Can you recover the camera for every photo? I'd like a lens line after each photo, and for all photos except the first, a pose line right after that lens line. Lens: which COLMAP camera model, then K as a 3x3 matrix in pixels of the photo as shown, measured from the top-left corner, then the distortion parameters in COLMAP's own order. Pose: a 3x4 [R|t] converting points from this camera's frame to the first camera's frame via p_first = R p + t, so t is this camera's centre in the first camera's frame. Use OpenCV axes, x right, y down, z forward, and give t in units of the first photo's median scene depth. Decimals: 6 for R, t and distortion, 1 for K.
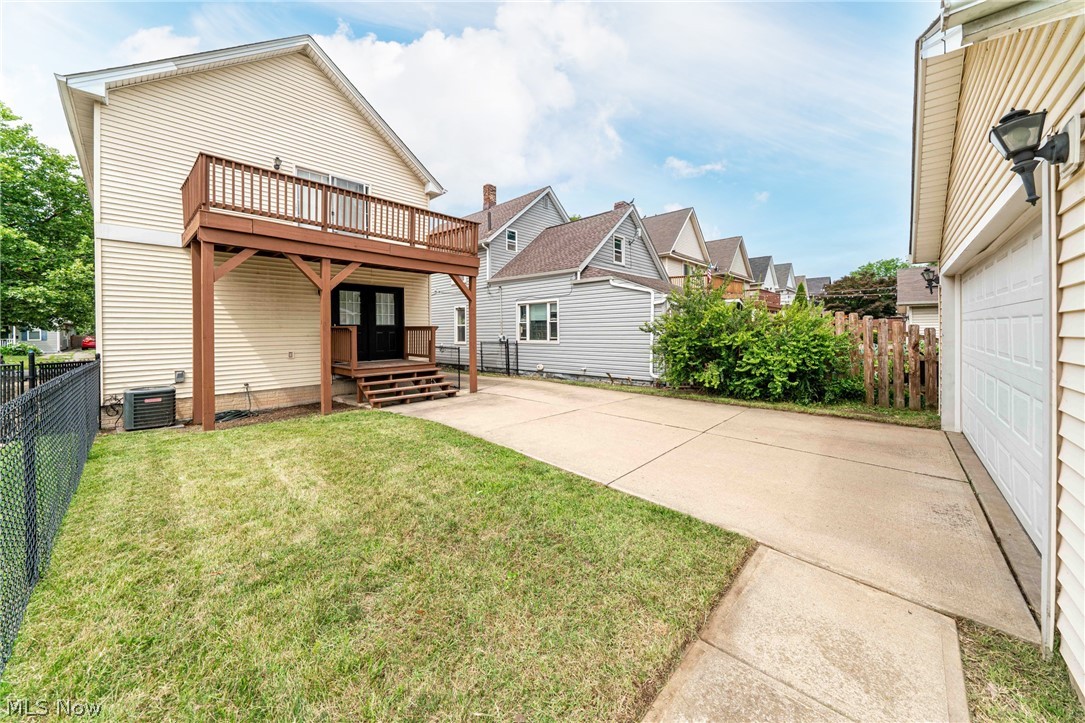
lens RADIAL K [[378.2, 0, 548.7], [0, 378.2, 334.1], [0, 0, 1]] dist [-0.006958, -0.000076]
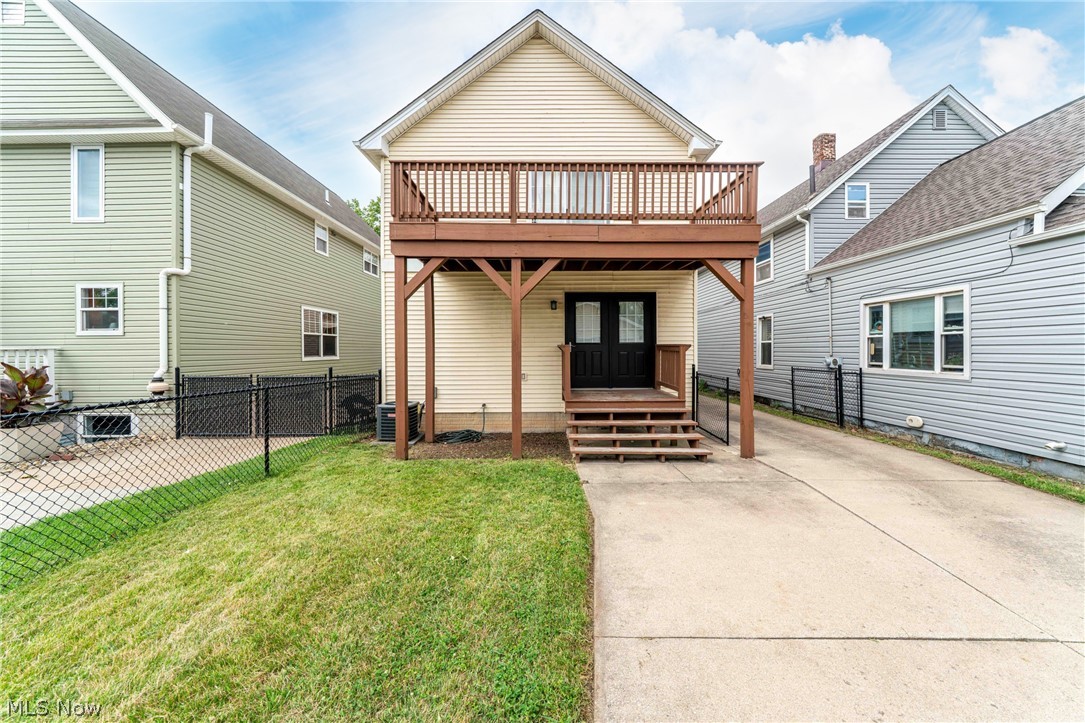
lens RADIAL K [[378.2, 0, 544.5], [0, 378.2, 352.3], [0, 0, 1]] dist [-0.006958, -0.000076]
pose [[0.673925, 0.012316, -0.738697, 0.014908], [-0.008933, 0.999924, 0.008521, -0.007728], [0.738746, 0.000856, 0.673983, 0.281182]]
